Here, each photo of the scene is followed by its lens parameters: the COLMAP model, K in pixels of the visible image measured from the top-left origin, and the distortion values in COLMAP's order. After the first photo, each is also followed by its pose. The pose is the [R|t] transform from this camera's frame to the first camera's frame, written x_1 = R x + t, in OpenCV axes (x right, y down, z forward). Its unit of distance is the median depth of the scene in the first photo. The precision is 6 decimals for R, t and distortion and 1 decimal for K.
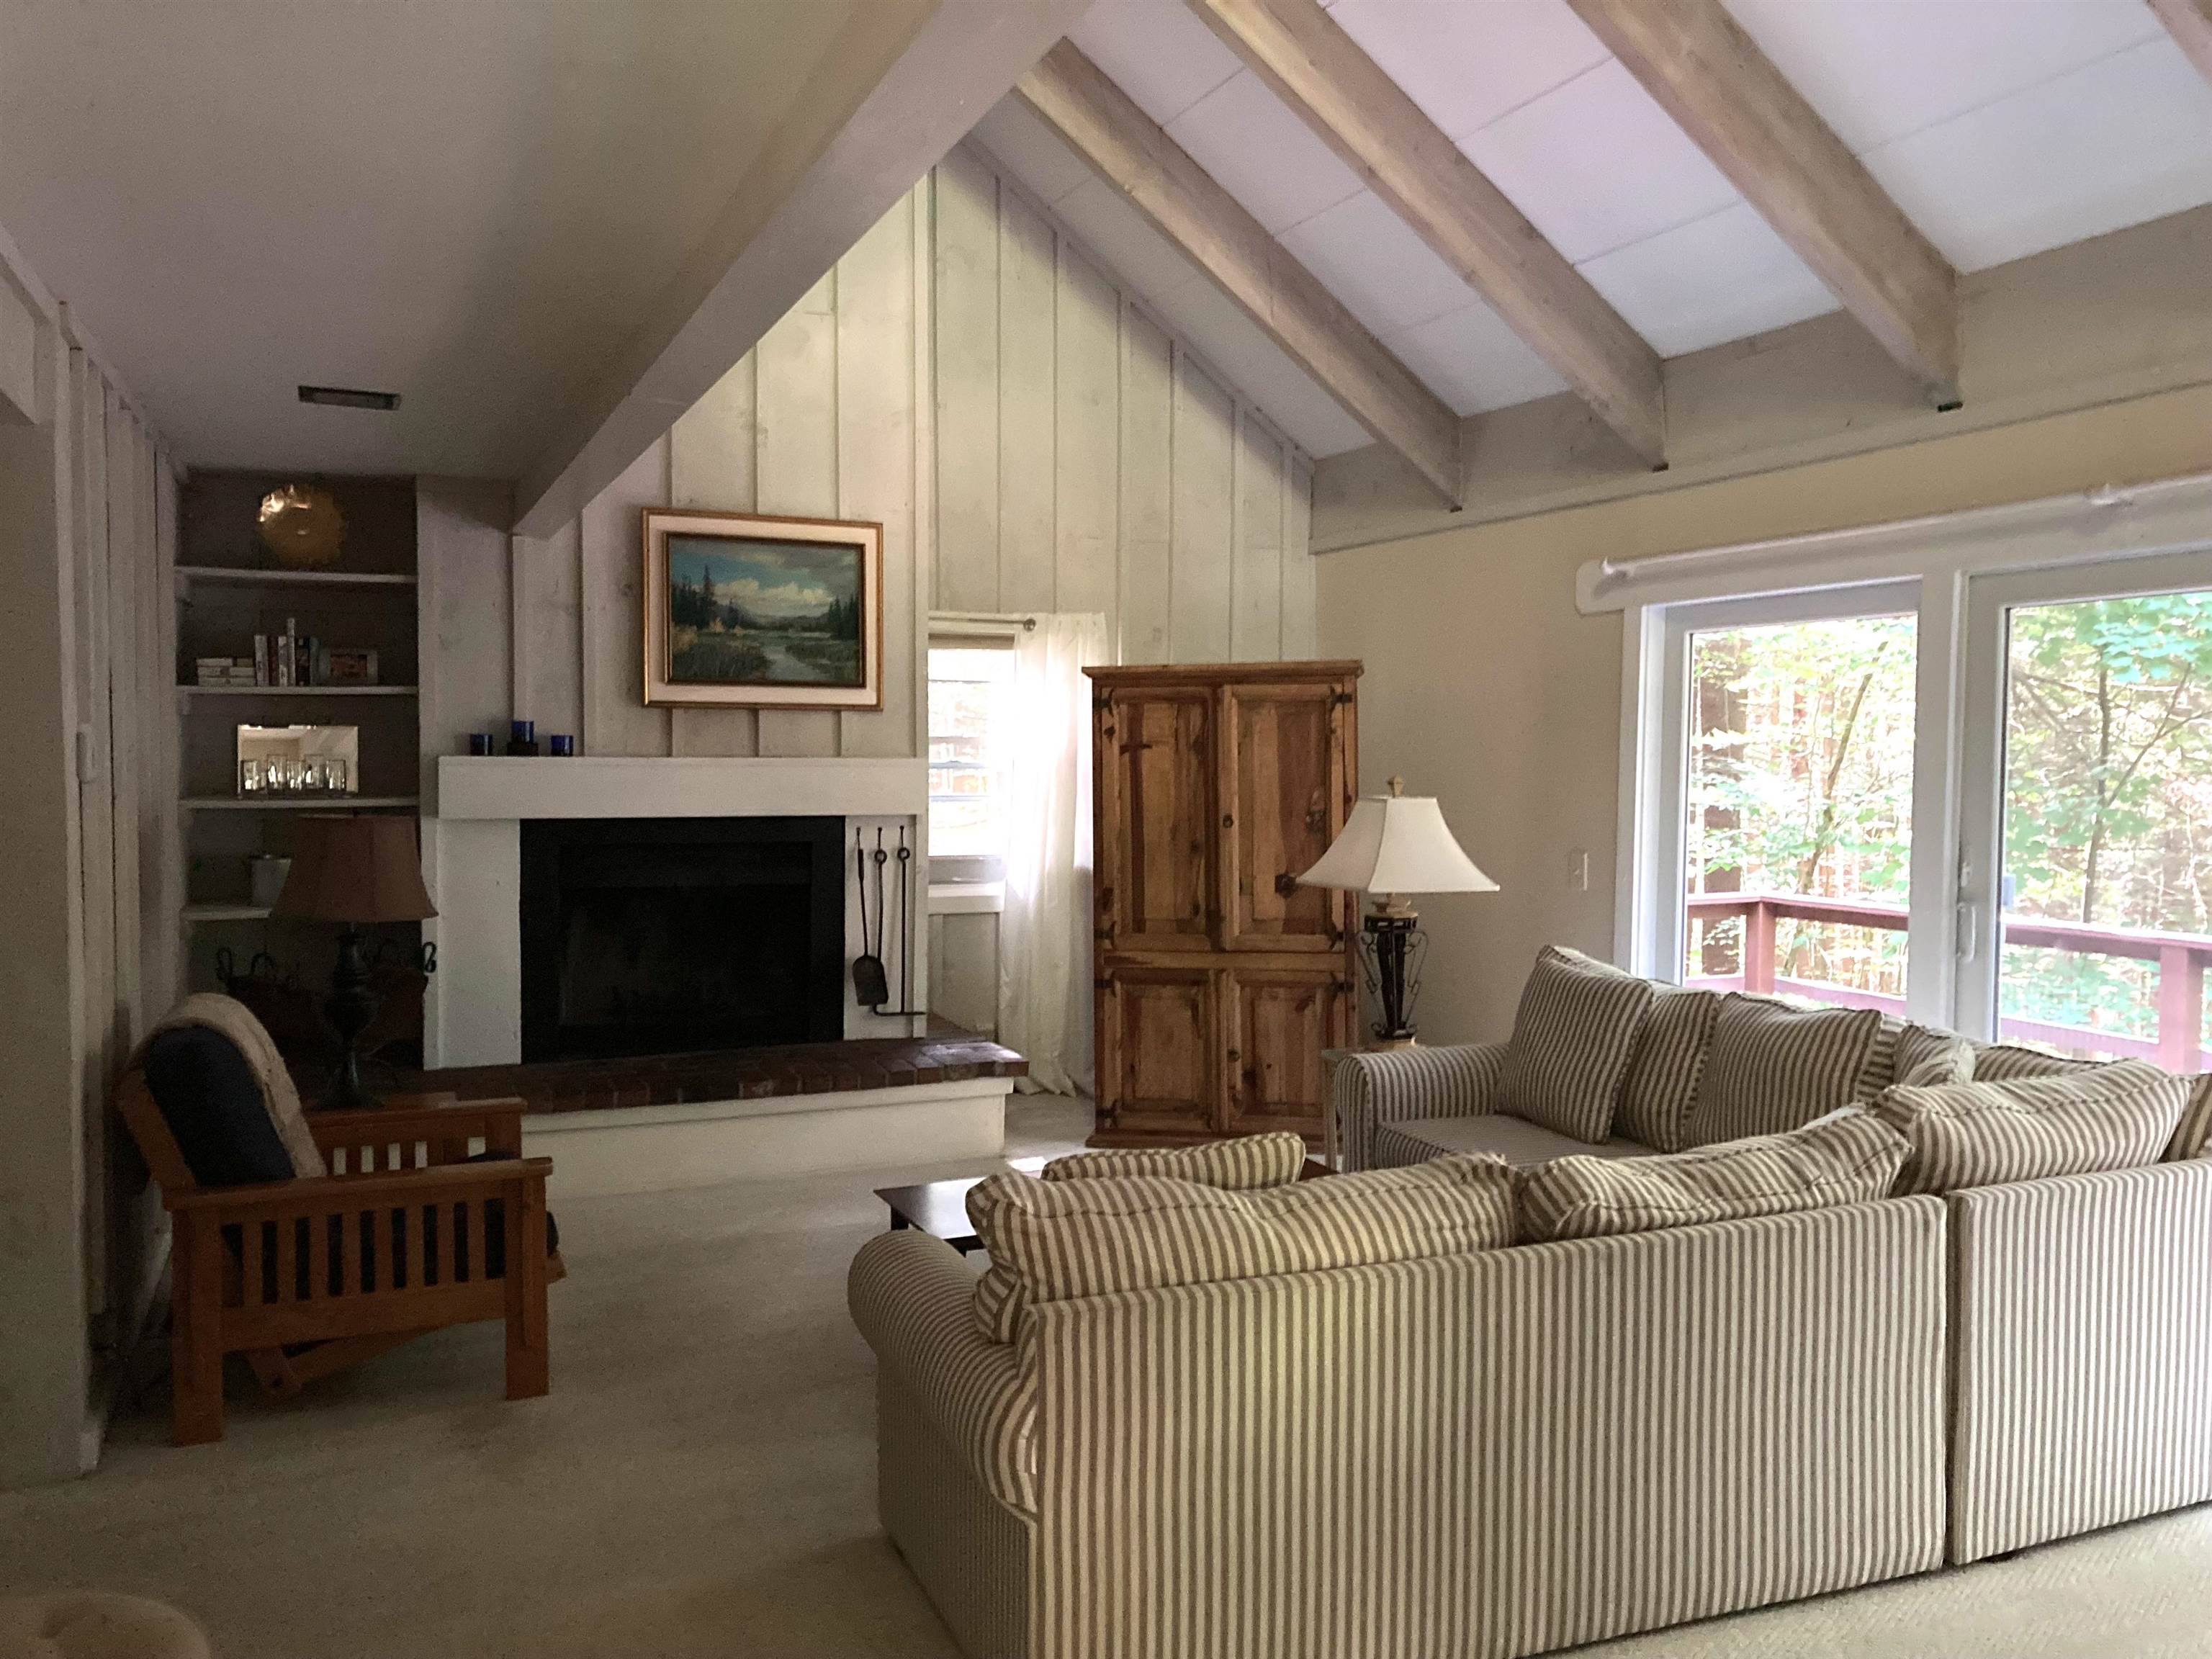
lens RADIAL K [[1804.7, 0, 1116.1], [0, 1804.7, 821.8], [0, 0, 1]] dist [0.110285, -0.357124]
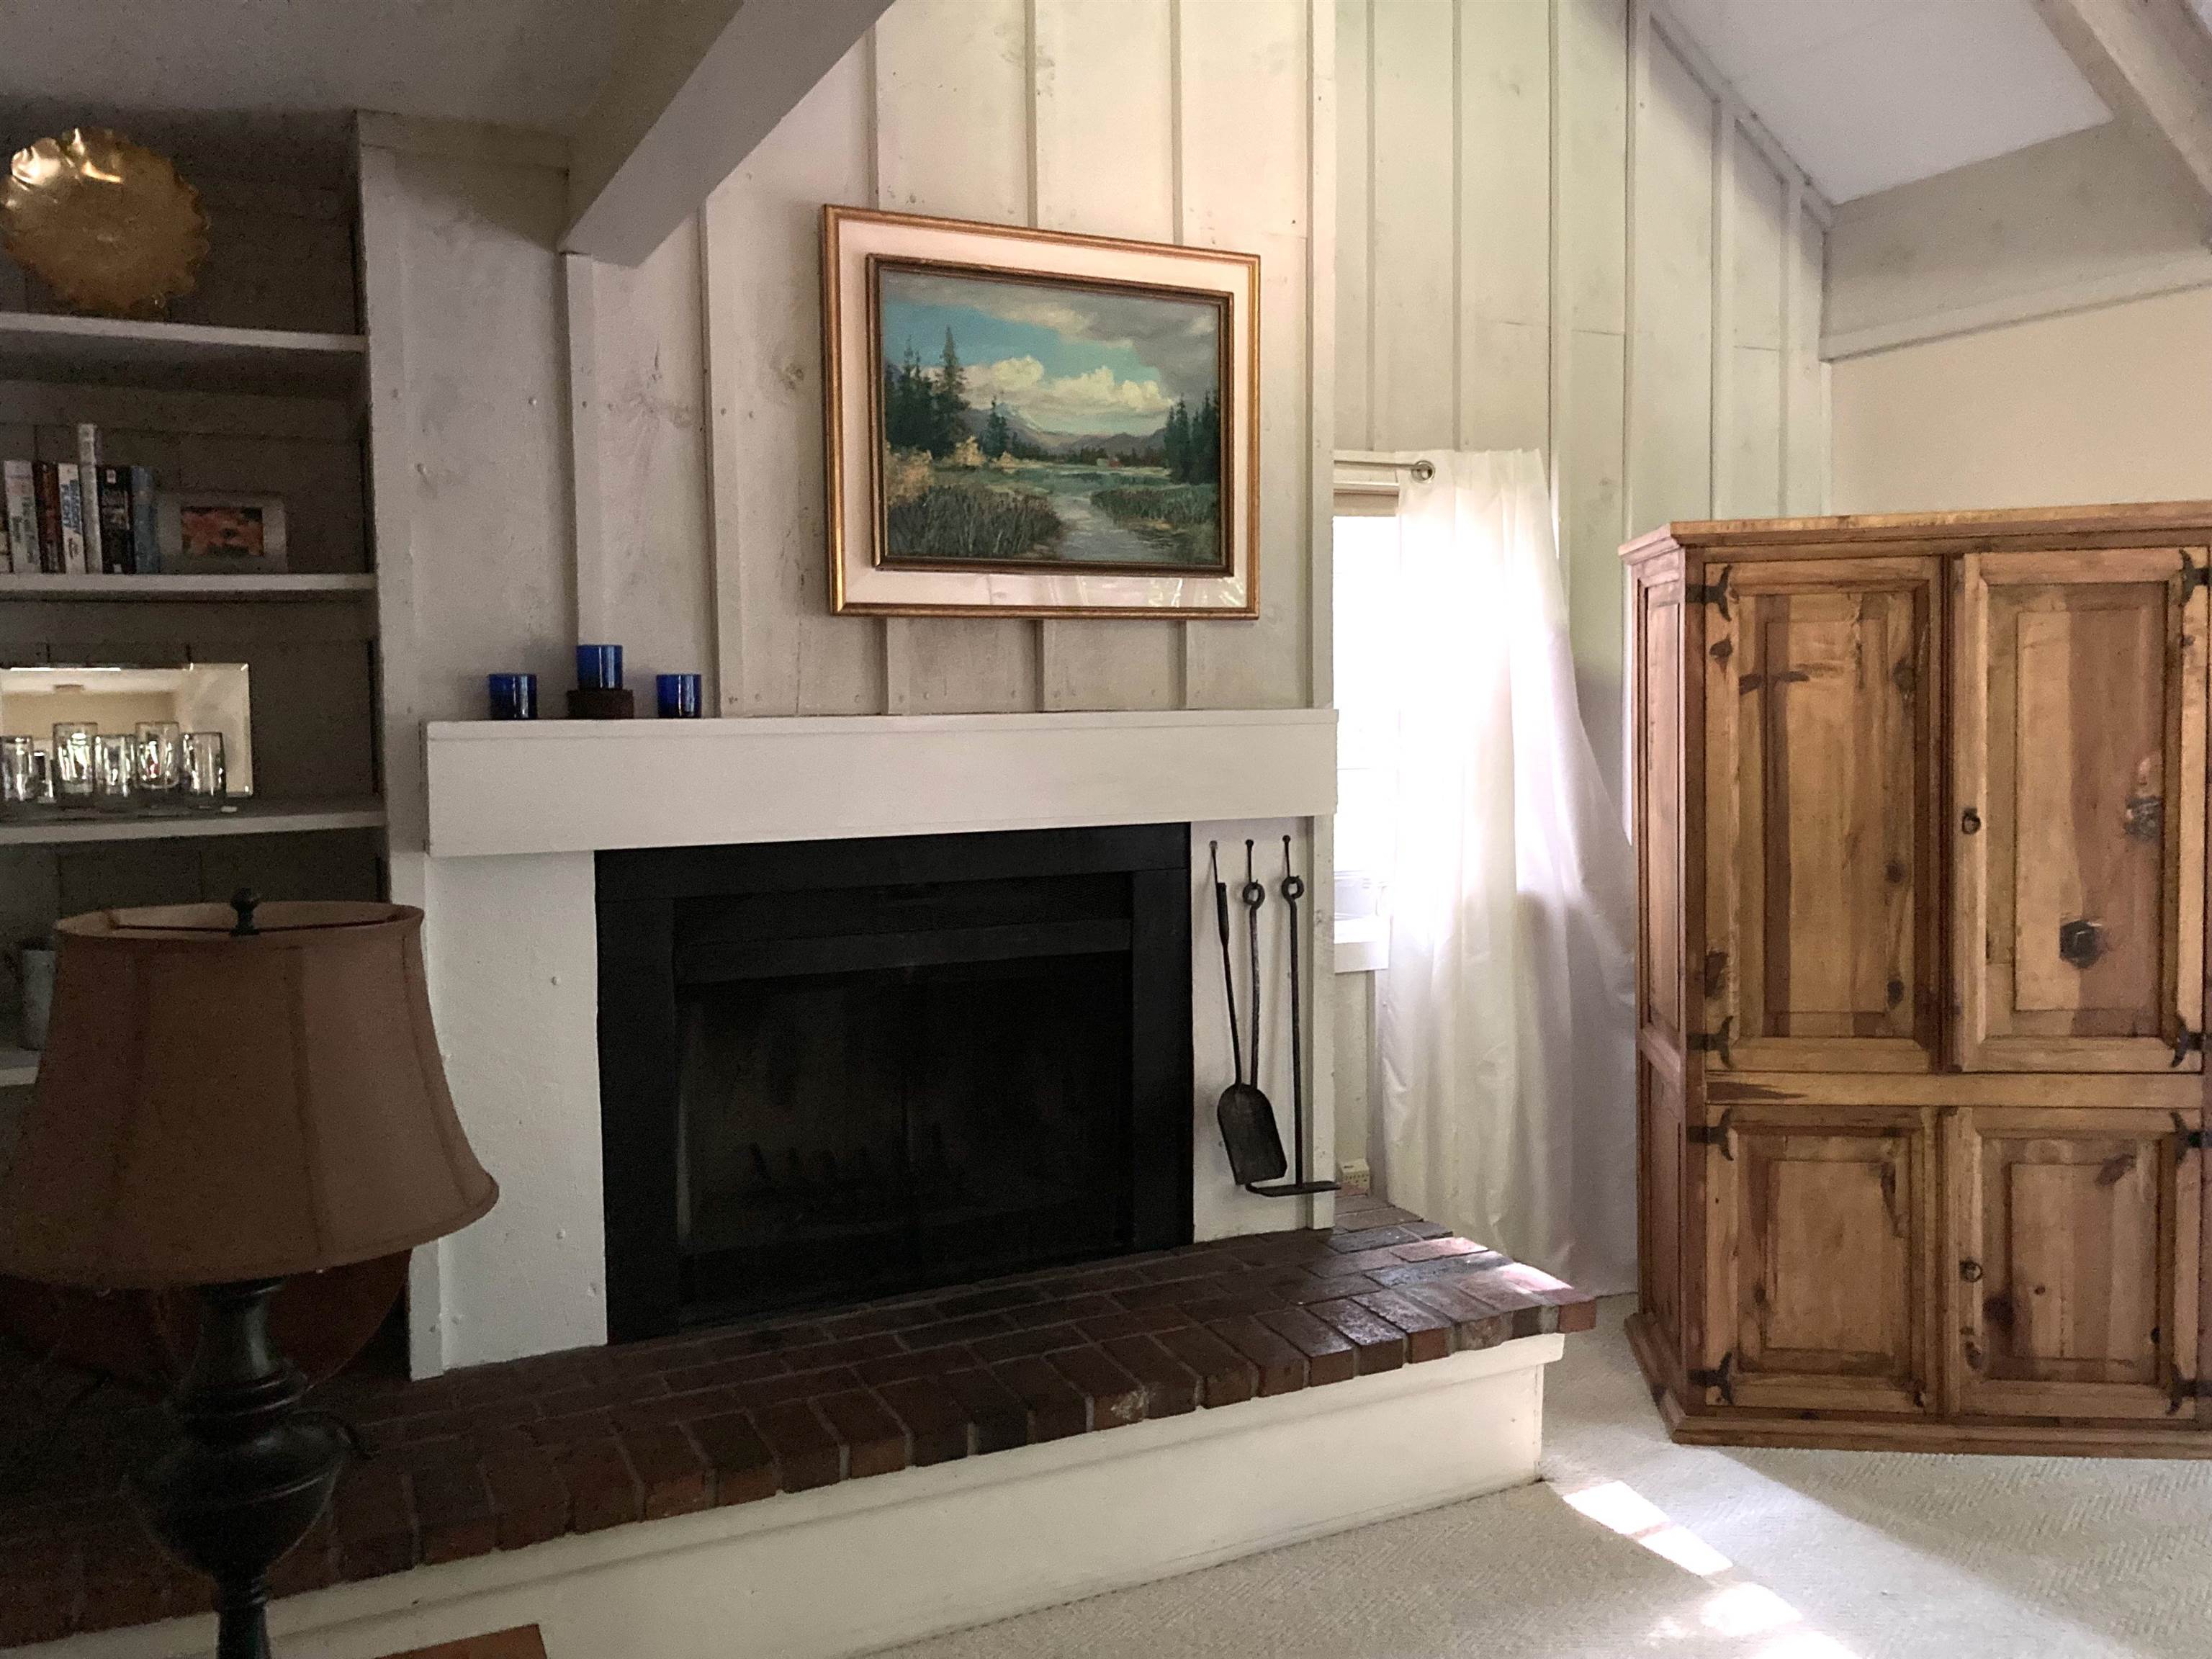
lens RADIAL K [[1801.0, 0, 1096.3], [0, 1801.0, 822.9], [0, 0, 1]] dist [0.039946, -0.056896]
pose [[0.999074, -0.019047, 0.038572, -0.204559], [0.017777, 0.999297, 0.032996, -0.021166], [-0.039173, -0.032279, 0.998711, 0.494136]]
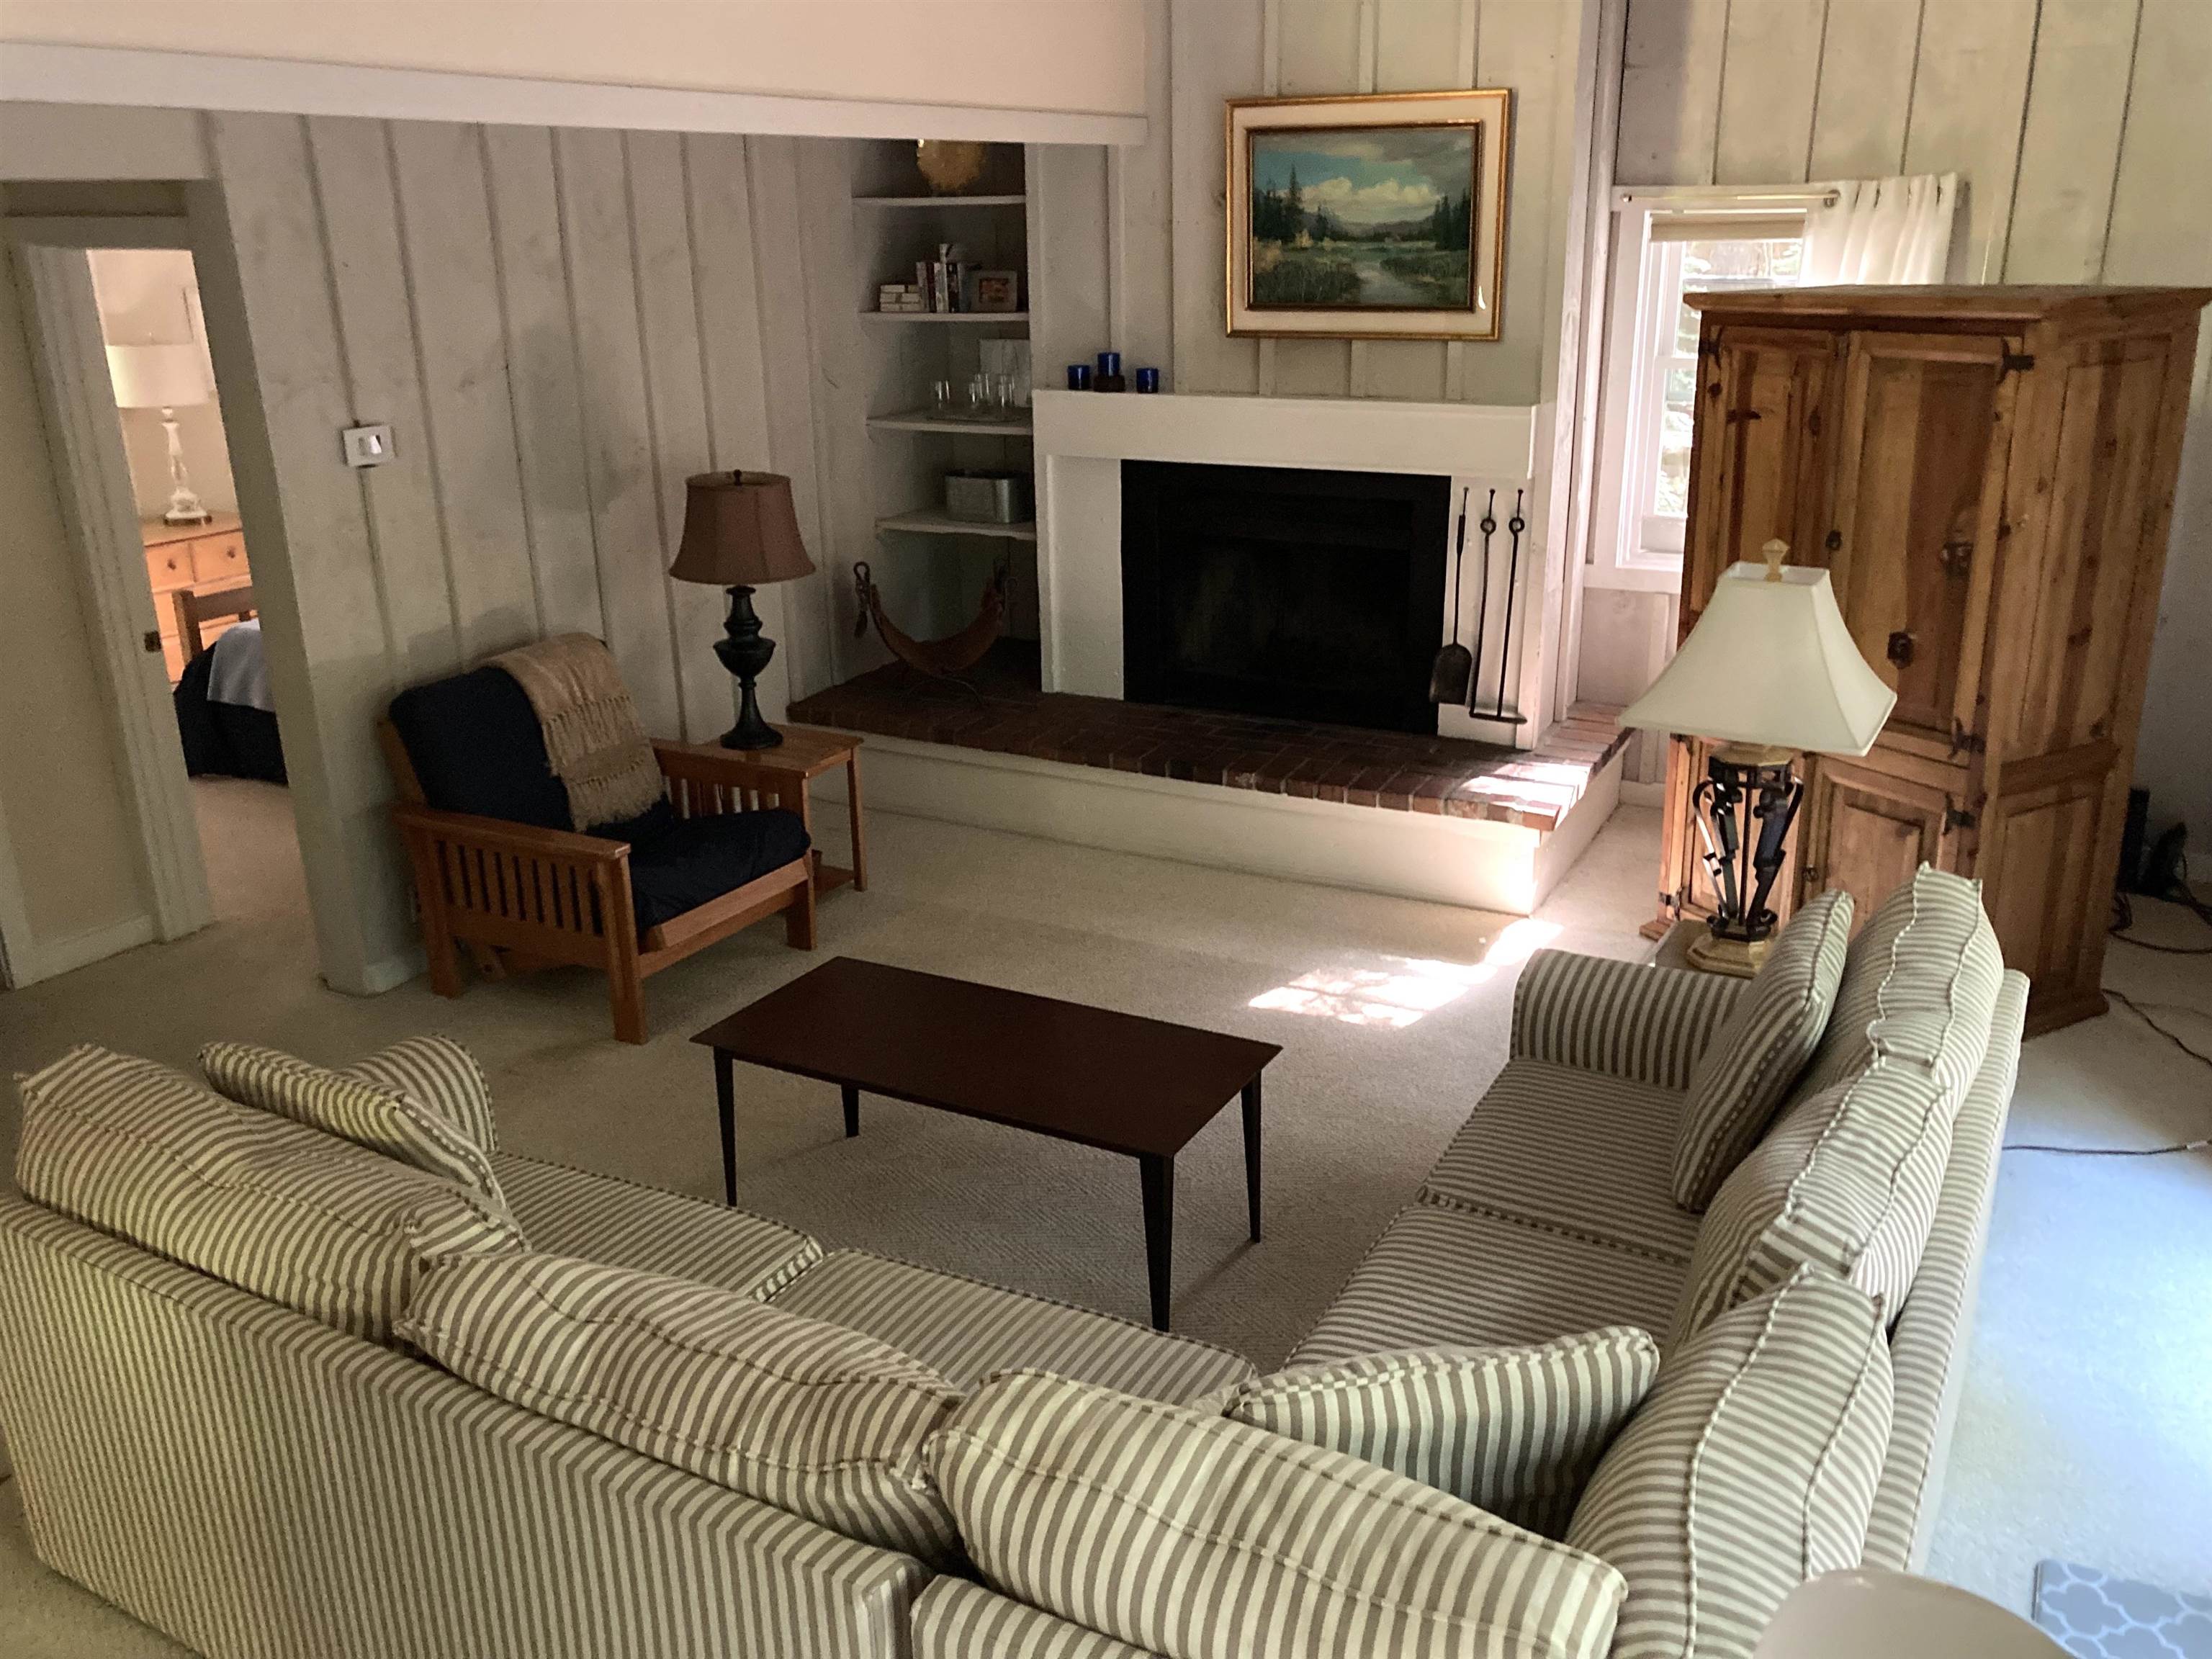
lens RADIAL K [[1799.1, 0, 1073.9], [0, 1799.1, 820.6], [0, 0, 1]] dist [0.008946, -0.011398]
pose [[0.613672, 0.239773, -0.752274, 0.414154], [-0.011507, 0.955389, 0.295125, -0.094712], [0.789477, -0.172454, 0.589055, 0.365936]]
